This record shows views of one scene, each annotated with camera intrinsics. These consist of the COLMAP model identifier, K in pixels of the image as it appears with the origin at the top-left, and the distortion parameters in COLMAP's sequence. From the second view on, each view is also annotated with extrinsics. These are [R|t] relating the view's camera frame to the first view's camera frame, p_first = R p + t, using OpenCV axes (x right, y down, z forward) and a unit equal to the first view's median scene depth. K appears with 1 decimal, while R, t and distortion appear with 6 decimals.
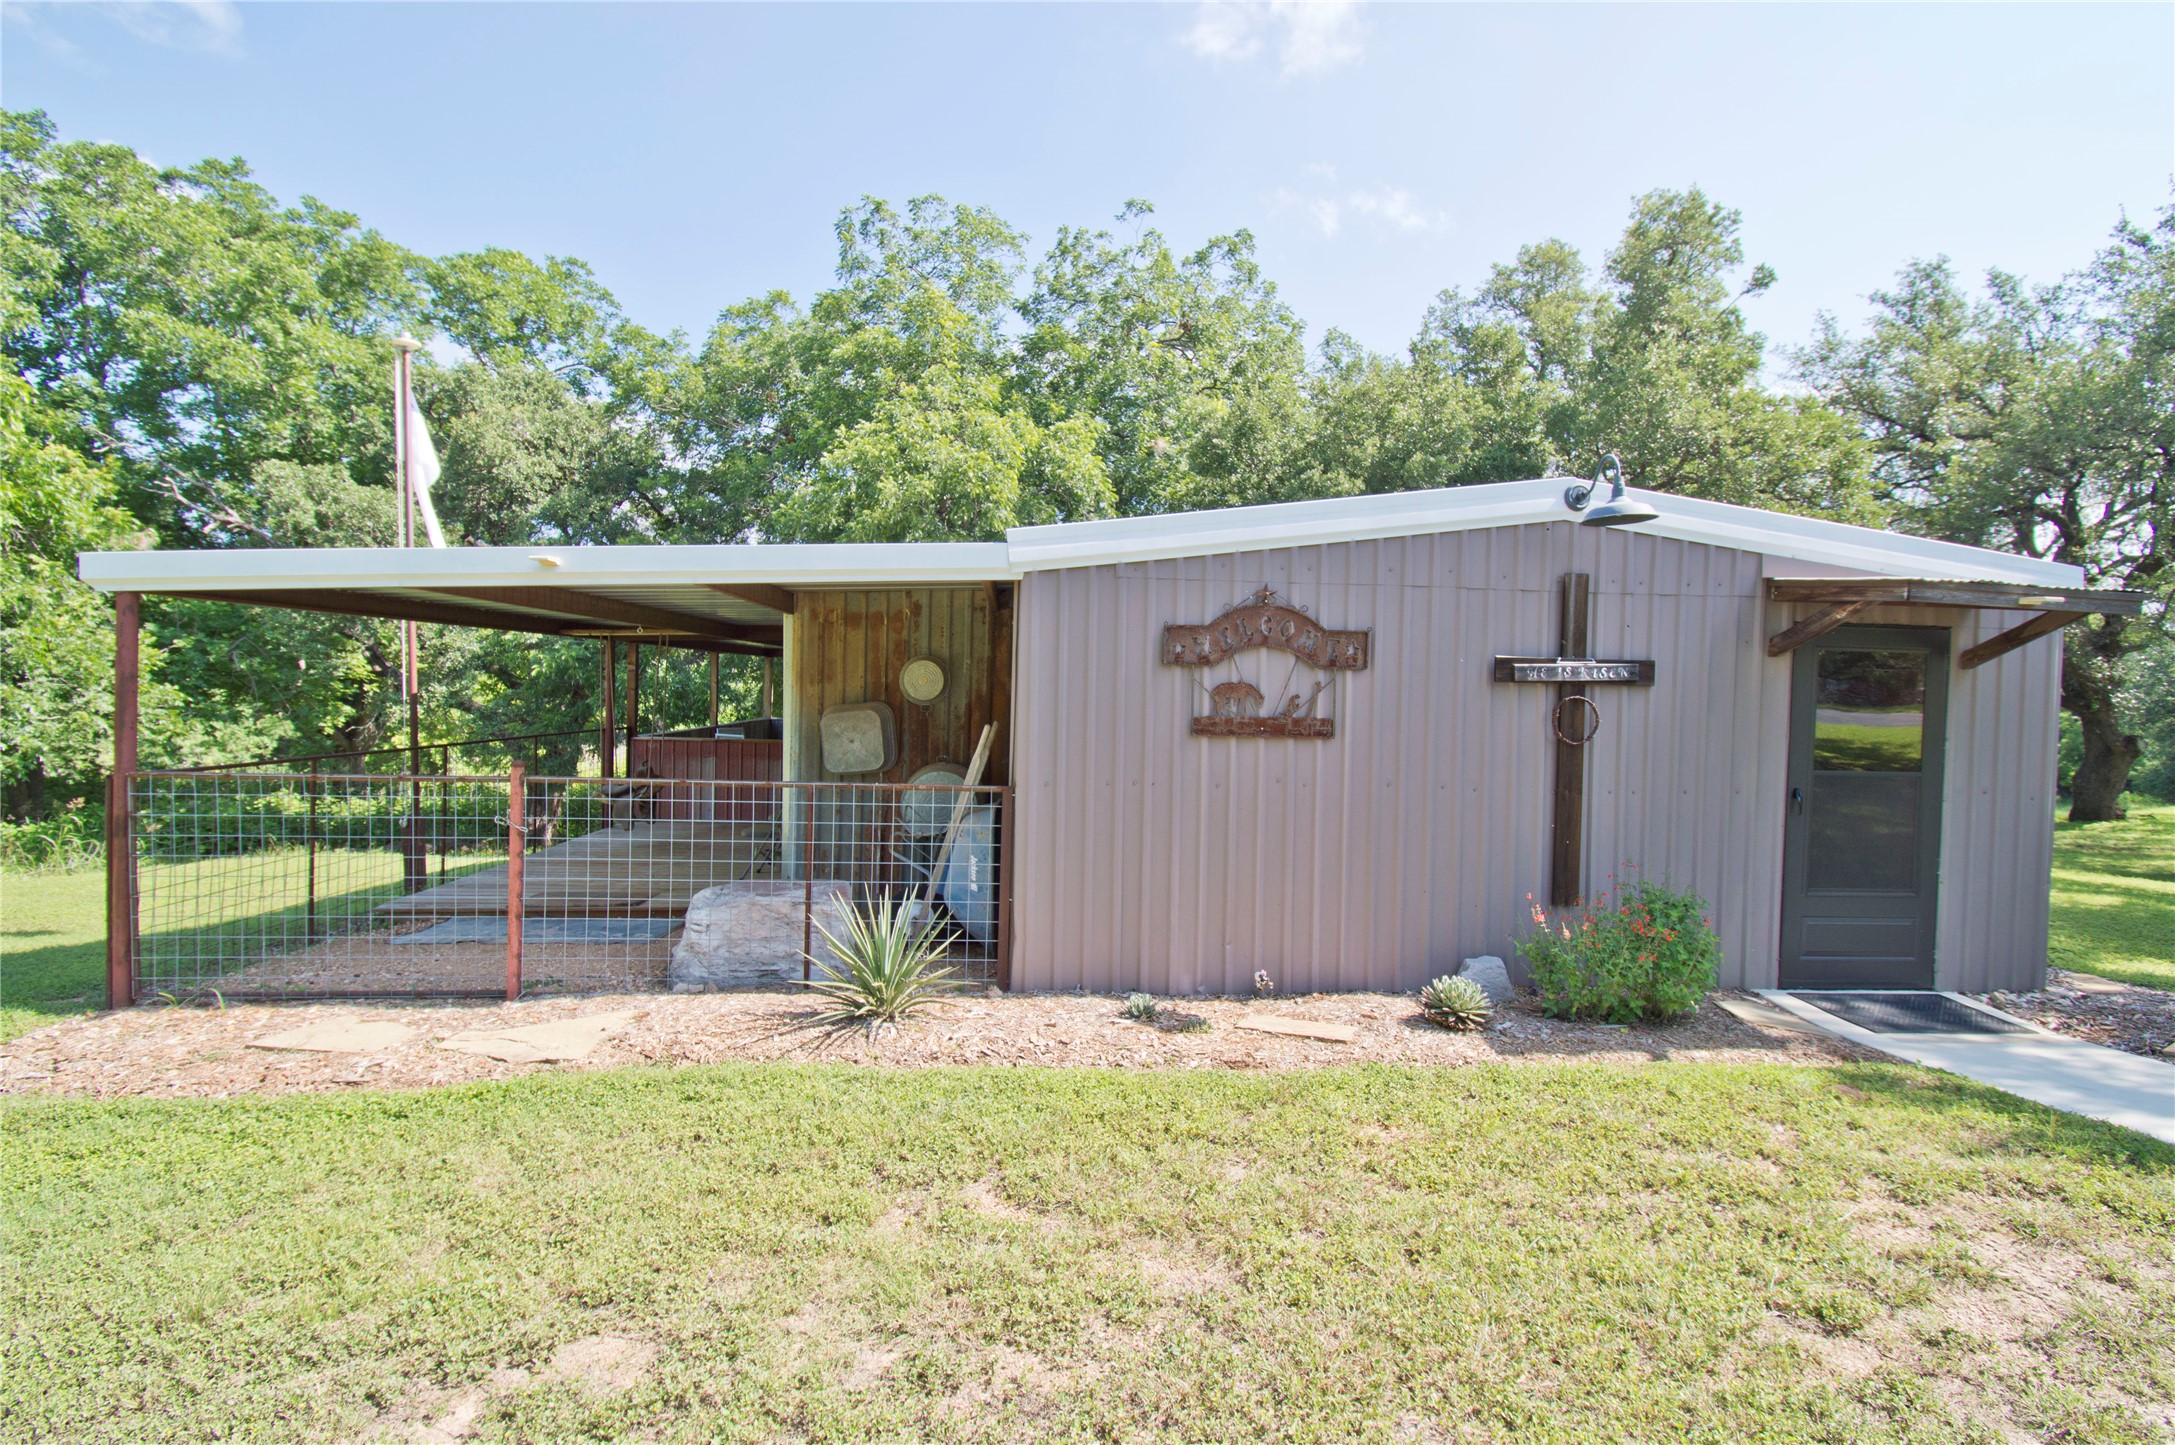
lens RADIAL K [[998.9, 0, 1090.5], [0, 998.9, 712.7], [0, 0, 1]] dist [0.017036, -0.026179]
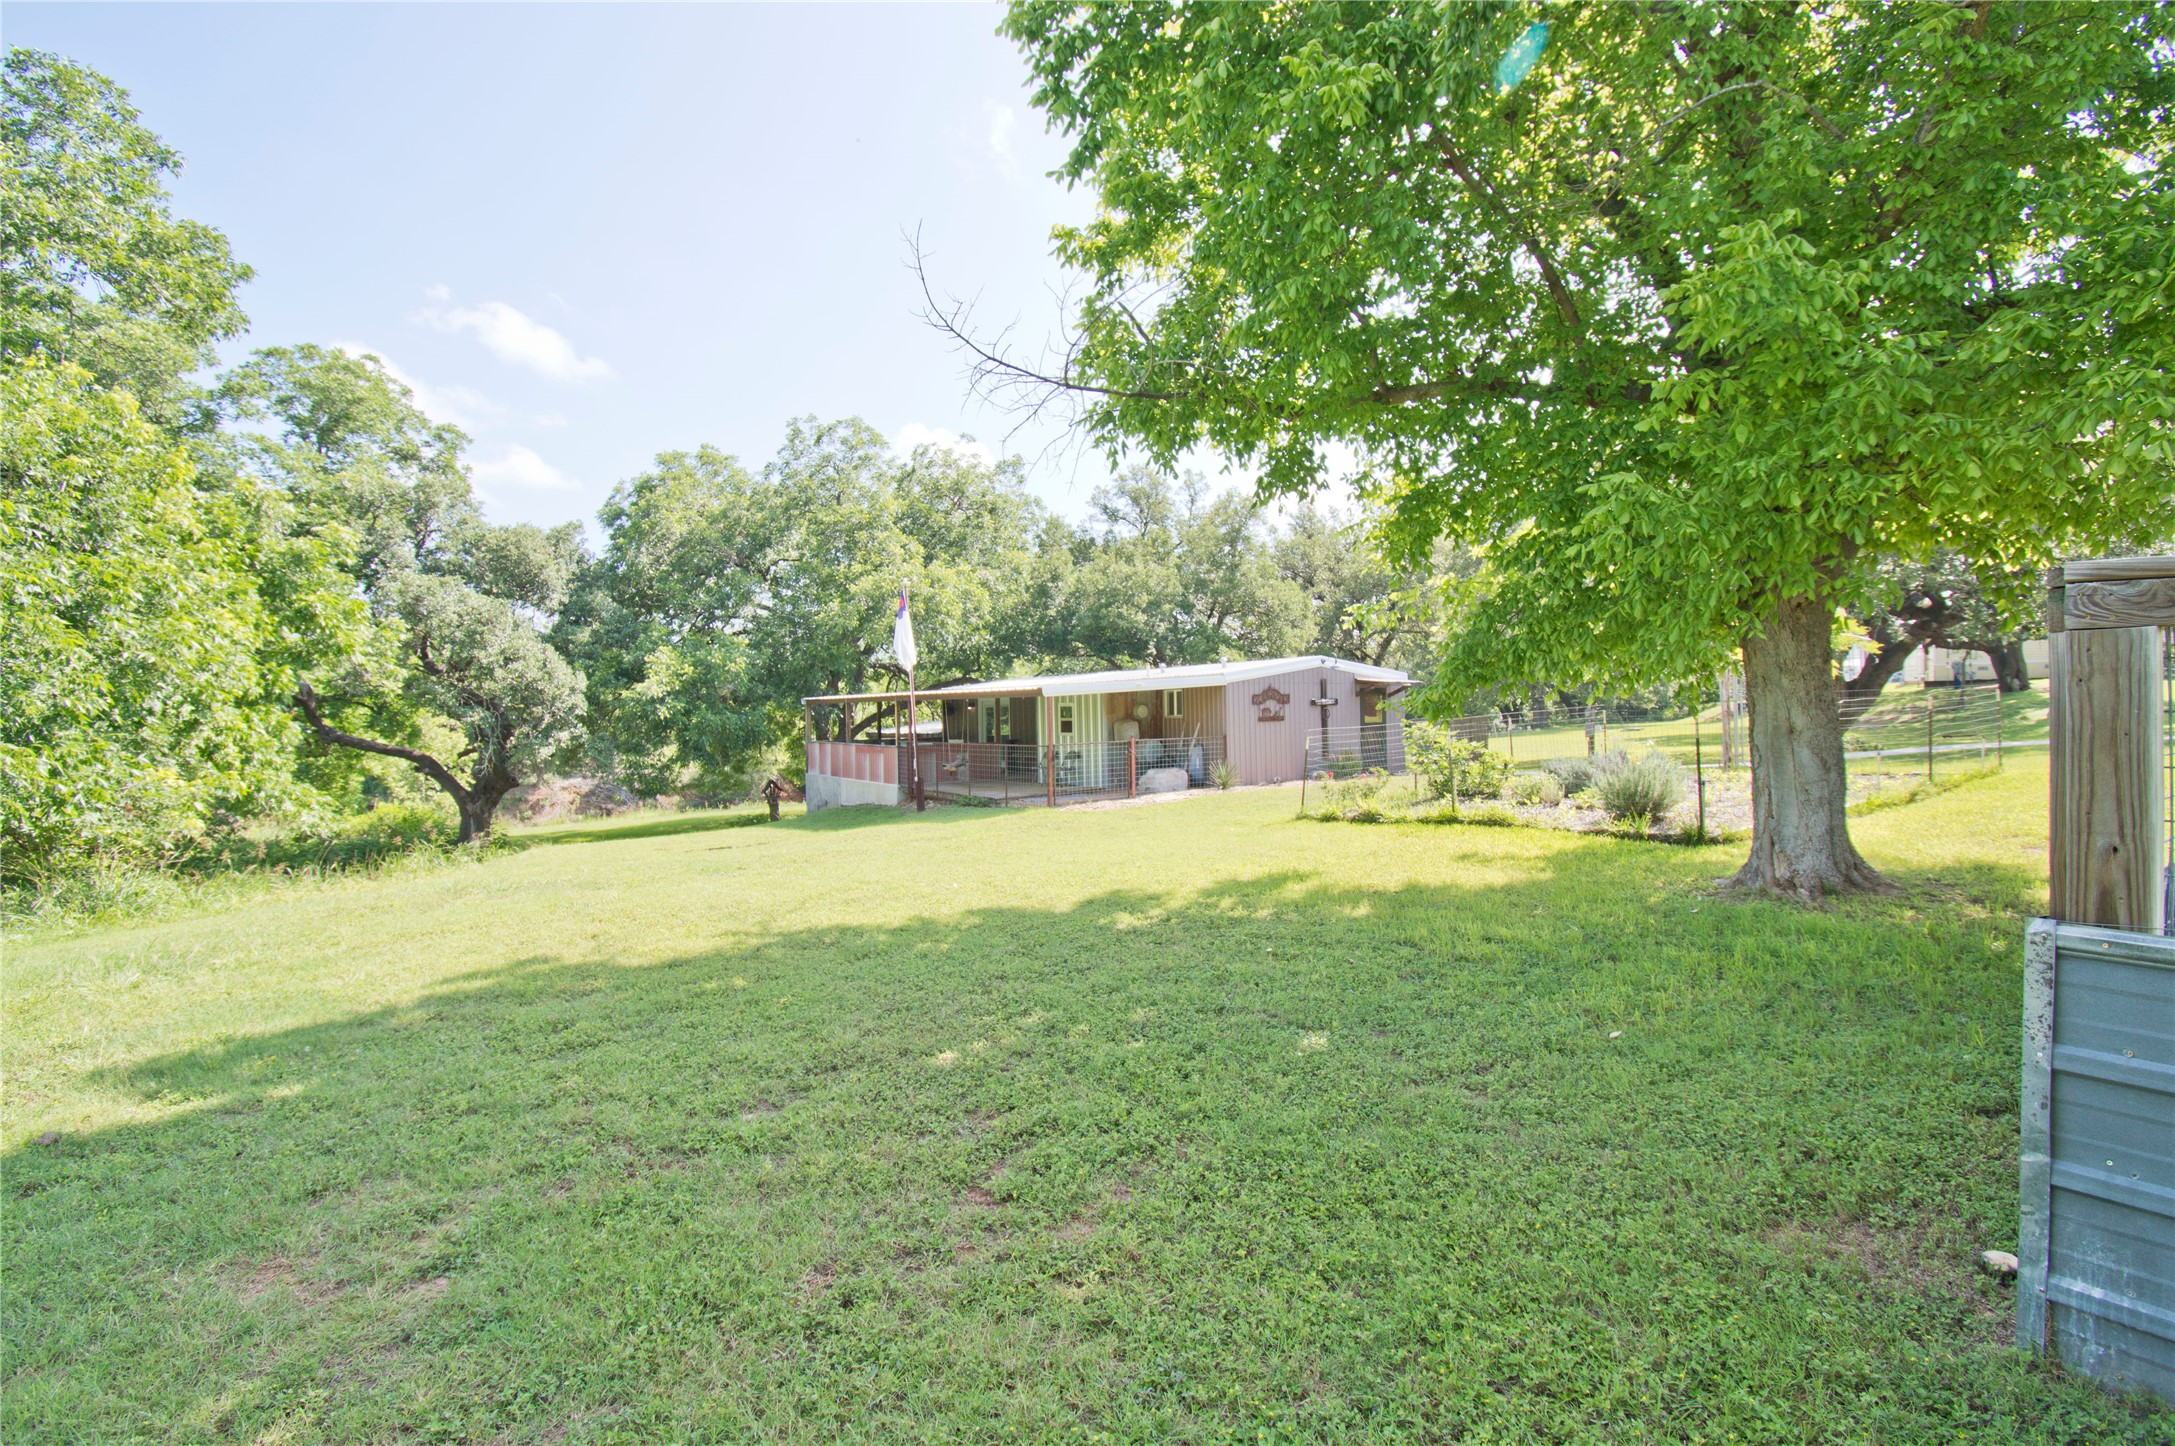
lens RADIAL K [[998.9, 0, 1090.5], [0, 998.9, 713.2], [0, 0, 1]] dist [0.017036, -0.026179]
pose [[0.853292, -0.041174, 0.519805, -2.439282], [0.057370, 0.998239, -0.015104, 0.010766], [-0.518268, 0.042709, 0.854151, -1.970326]]
